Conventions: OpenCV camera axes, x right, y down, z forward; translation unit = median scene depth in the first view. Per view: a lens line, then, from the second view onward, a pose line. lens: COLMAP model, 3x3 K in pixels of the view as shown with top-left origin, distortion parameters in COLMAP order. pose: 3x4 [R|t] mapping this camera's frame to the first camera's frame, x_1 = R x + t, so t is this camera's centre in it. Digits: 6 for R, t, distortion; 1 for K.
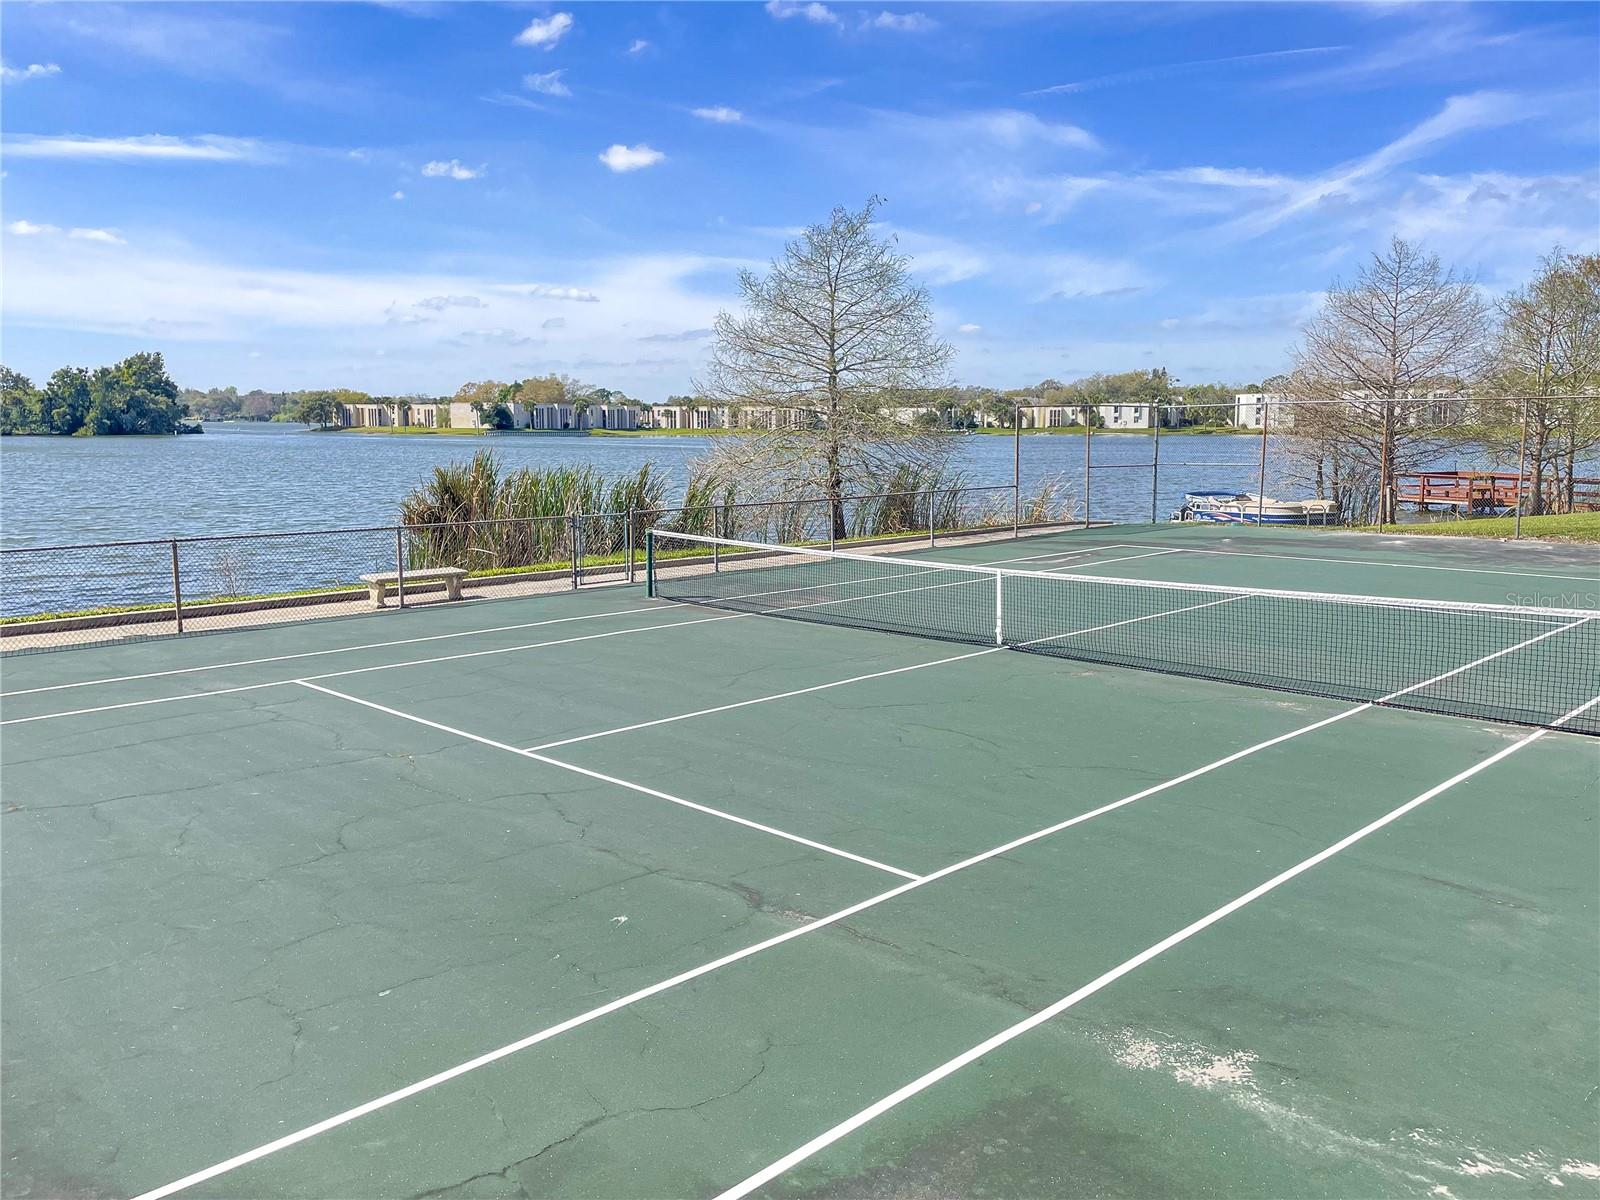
lens RADIAL K [[1205.9, 0, 759.0], [0, 1205.9, 607.0], [0, 0, 1]] dist [0.066772, -0.009749]
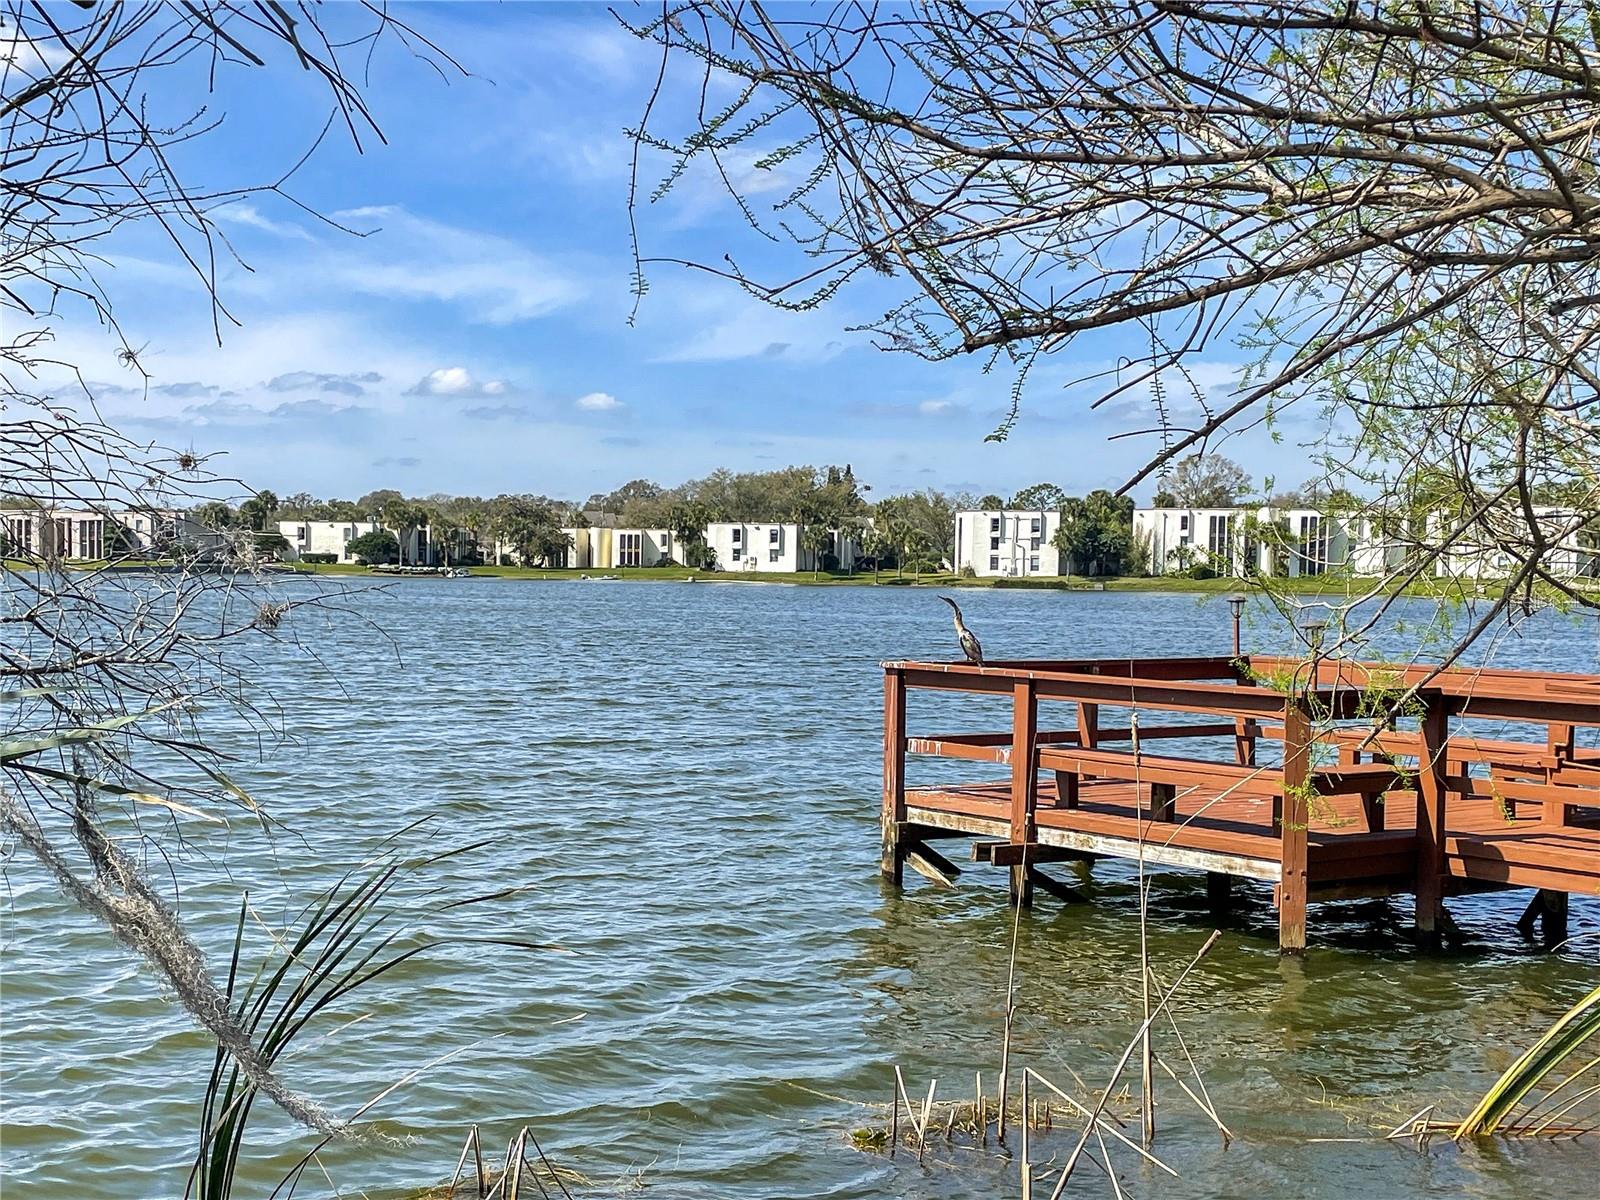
lens RADIAL K [[2149.0, 0, 690.7], [0, 2149.0, 602.5], [0, 0, 1]] dist [0.255109, 0.016259]
pose [[0.976214, 0.012338, 0.216457, 0.074613], [0.016932, 0.990991, -0.132852, -0.013730], [-0.216146, 0.133358, 0.967211, 0.125719]]
